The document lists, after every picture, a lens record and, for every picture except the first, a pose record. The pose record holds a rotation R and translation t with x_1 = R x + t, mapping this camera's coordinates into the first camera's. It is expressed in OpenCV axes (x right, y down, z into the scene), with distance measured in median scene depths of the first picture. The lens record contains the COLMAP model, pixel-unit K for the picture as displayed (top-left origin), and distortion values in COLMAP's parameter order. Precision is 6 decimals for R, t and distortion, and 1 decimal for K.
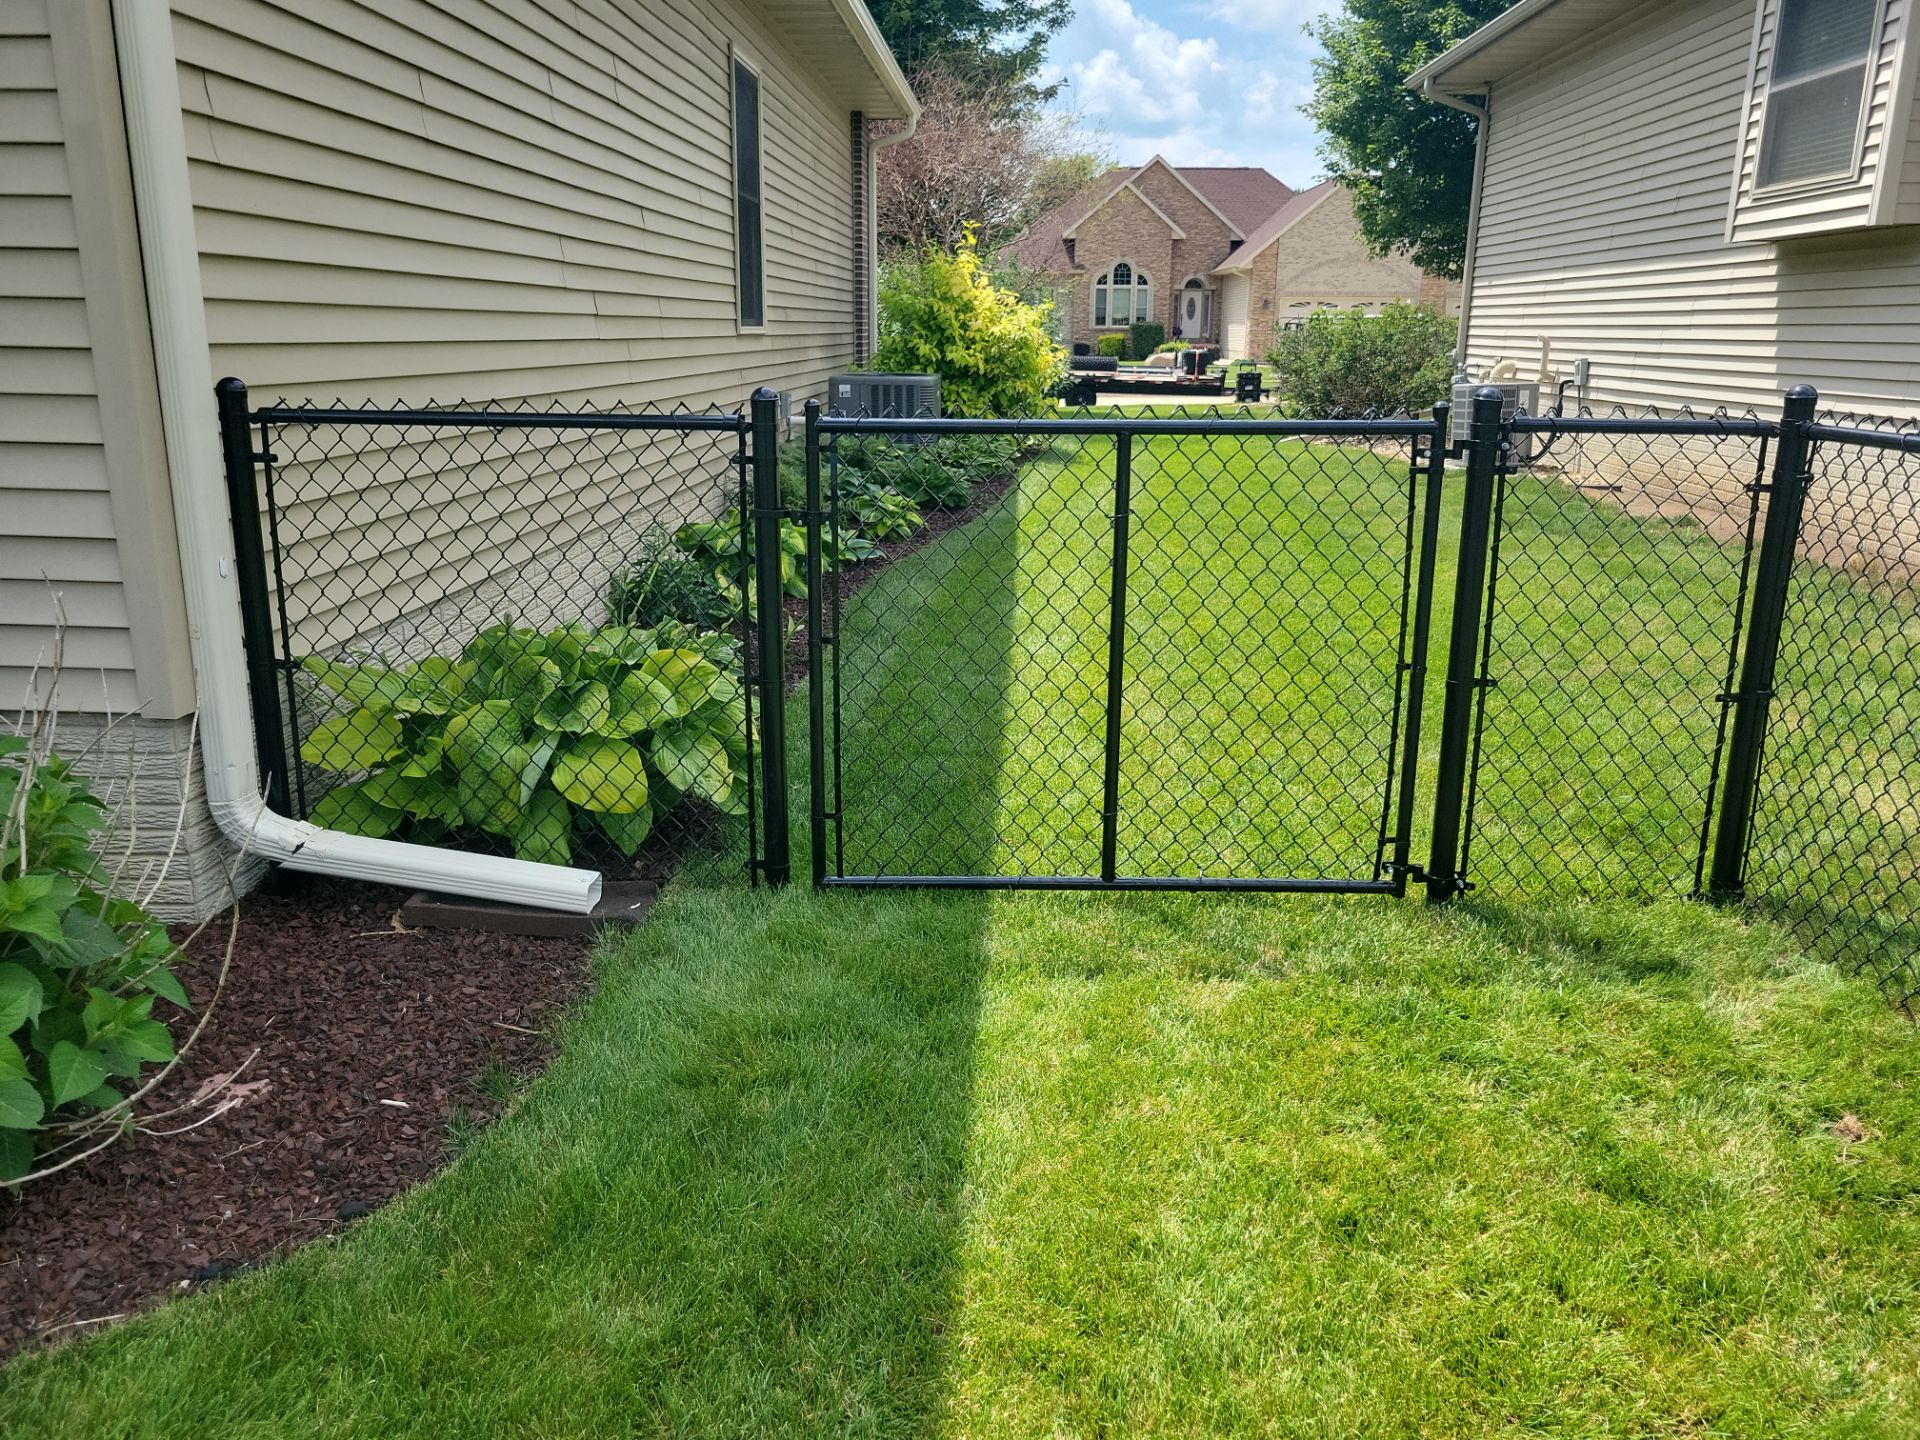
lens RADIAL K [[1416.1, 0, 969.9], [0, 1416.1, 703.1], [0, 0, 1]] dist [0.046157, -0.019553]
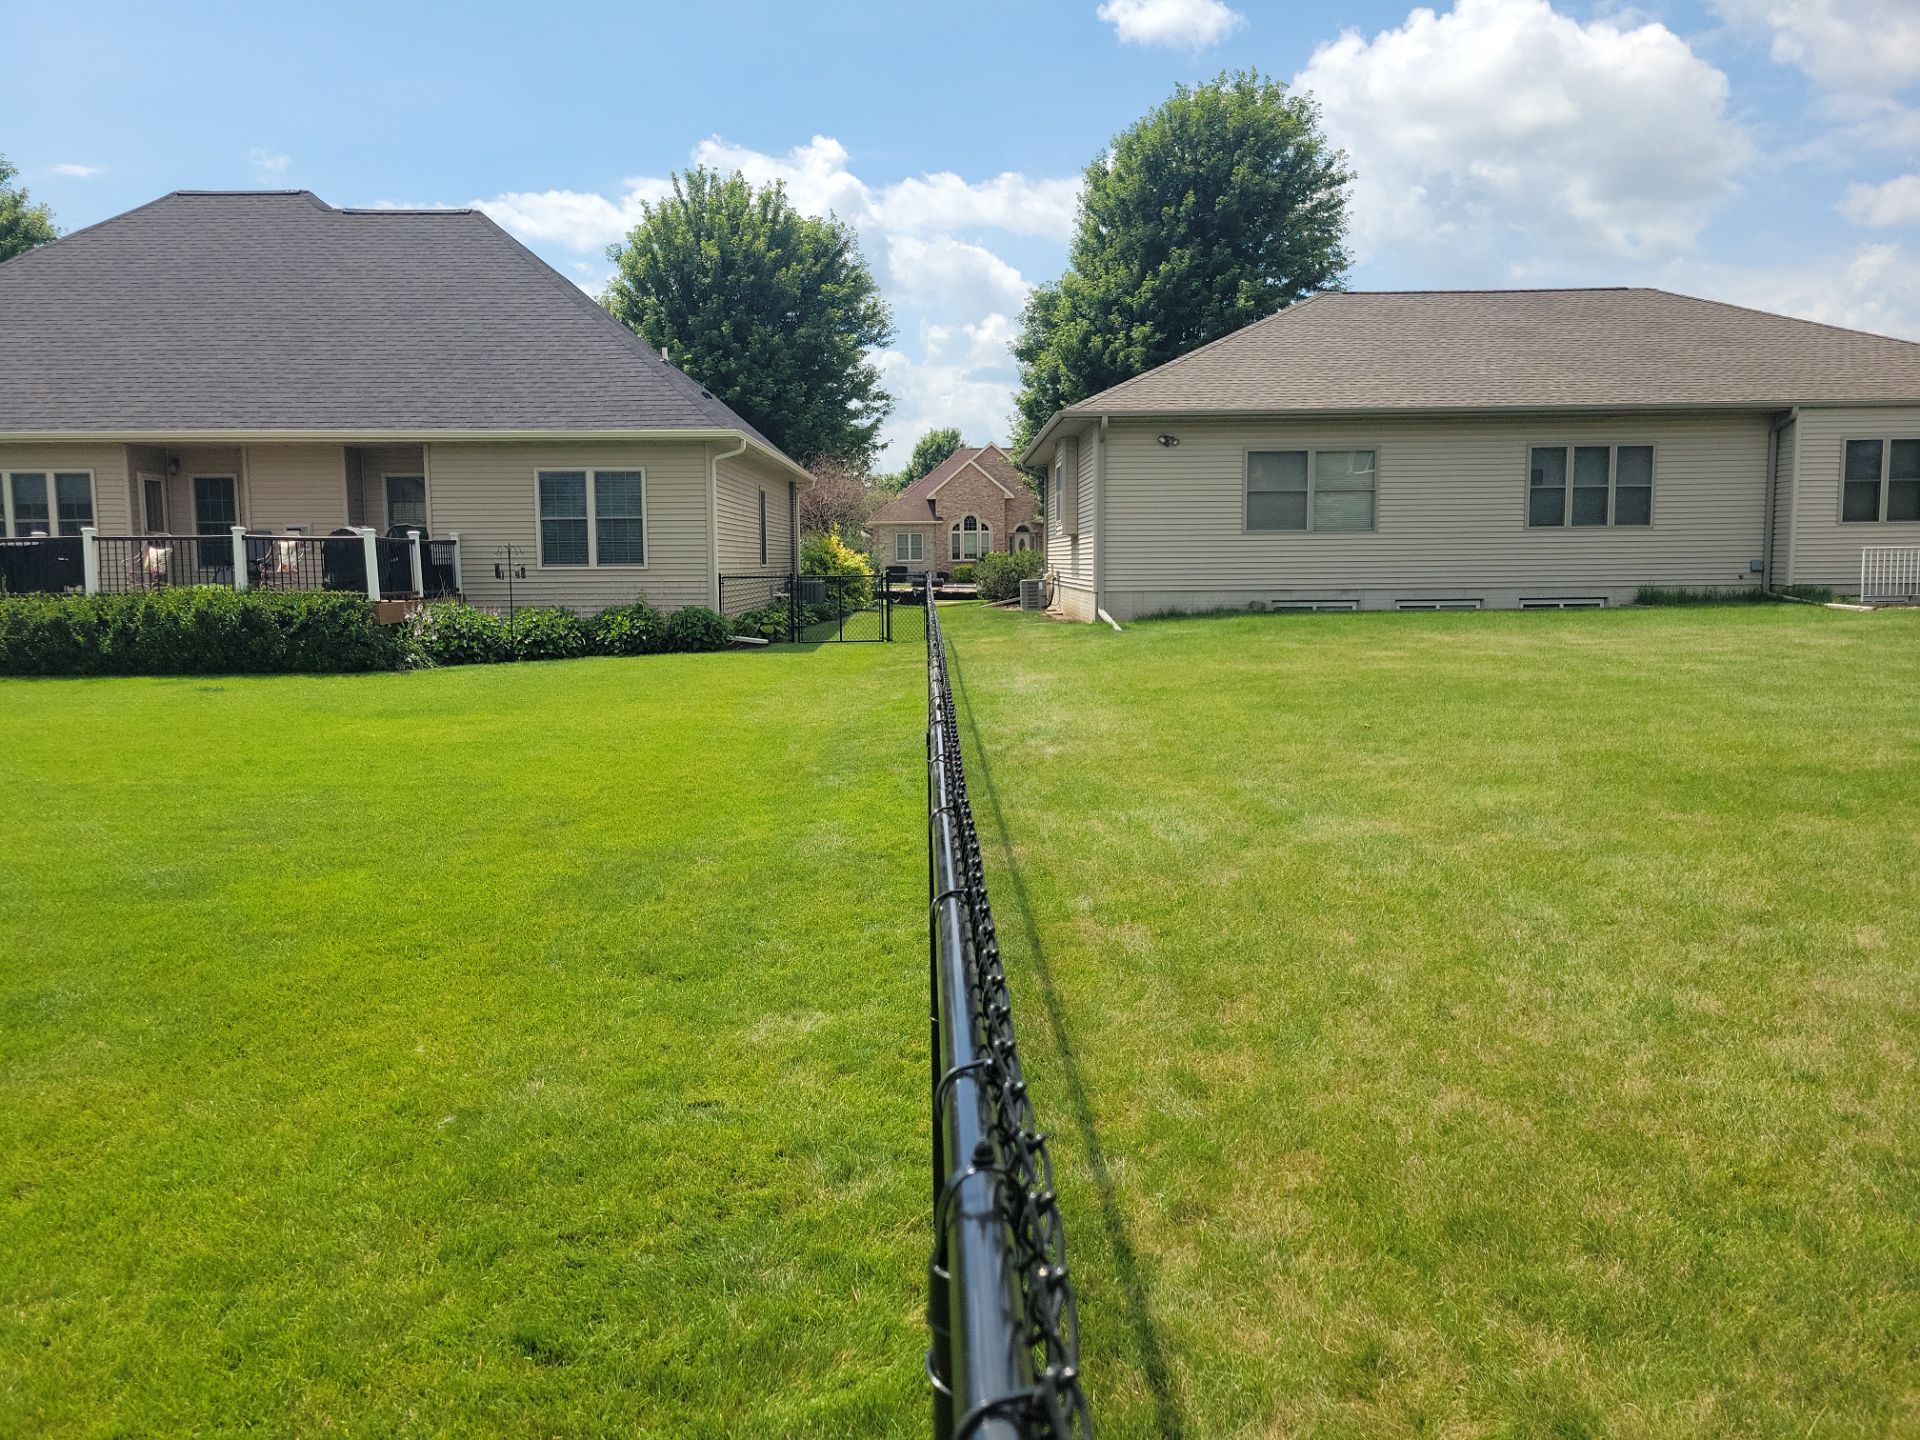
lens RADIAL K [[1416.1, 0, 969.9], [0, 1416.1, 703.1], [0, 0, 1]] dist [0.046157, -0.019553]
pose [[0.997721, -0.028359, 0.061223, 0.030731], [0.037675, 0.986907, -0.156827, 0.161604], [-0.055974, 0.158777, 0.985727, -0.611875]]
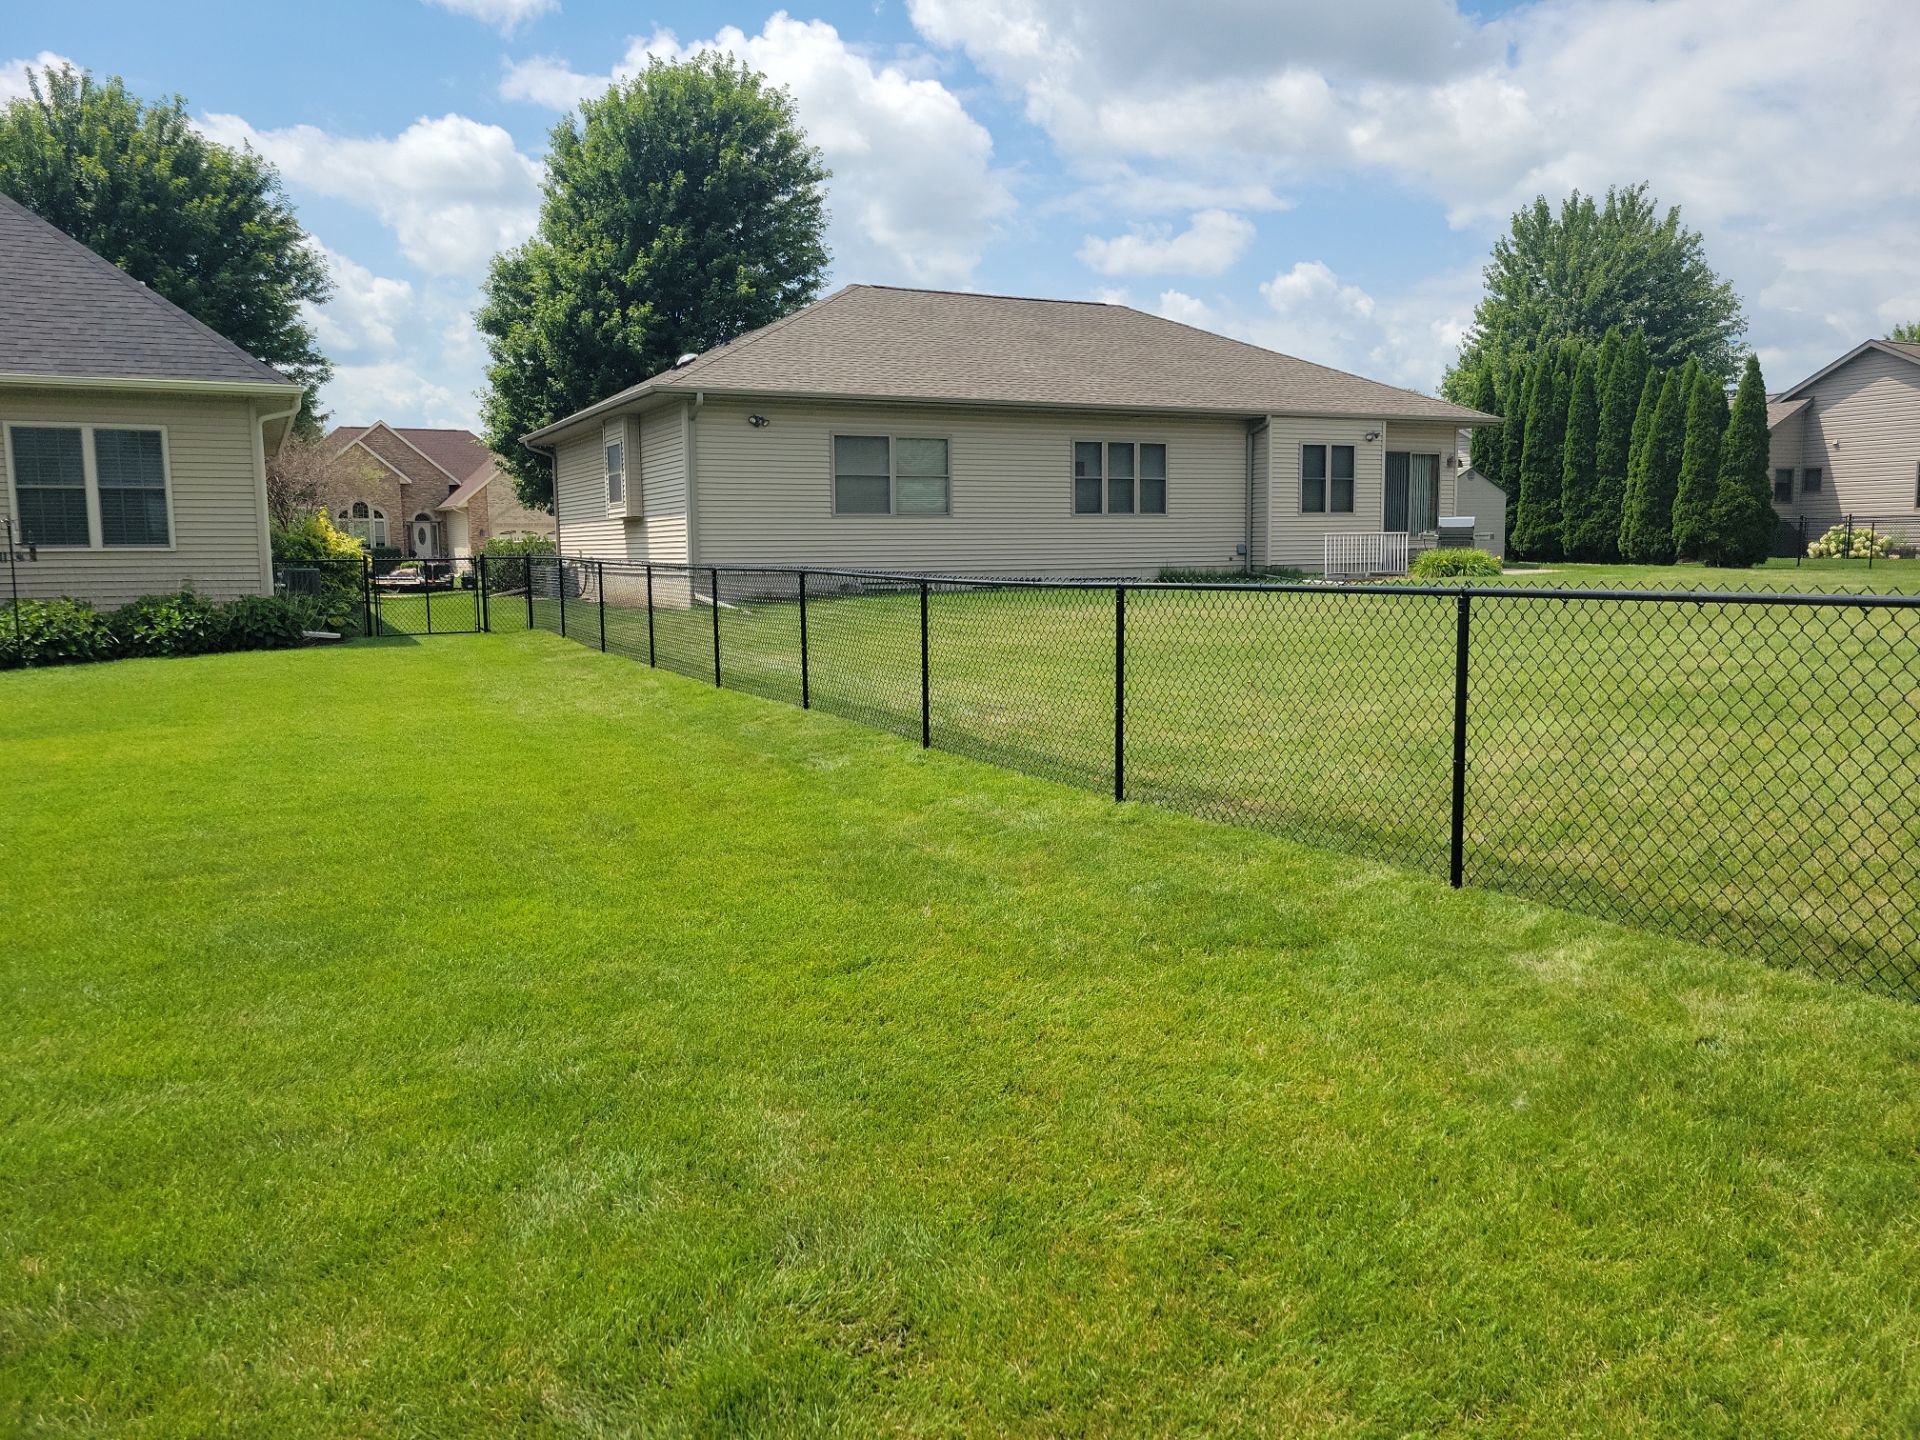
lens RADIAL K [[1416.1, 0, 969.9], [0, 1416.1, 703.1], [0, 0, 1]] dist [0.046157, -0.019553]
pose [[0.869666, -0.076394, 0.487693, -0.094233], [0.148489, 0.982681, -0.110860, 0.152411], [-0.470777, 0.168828, 0.865948, -0.563549]]
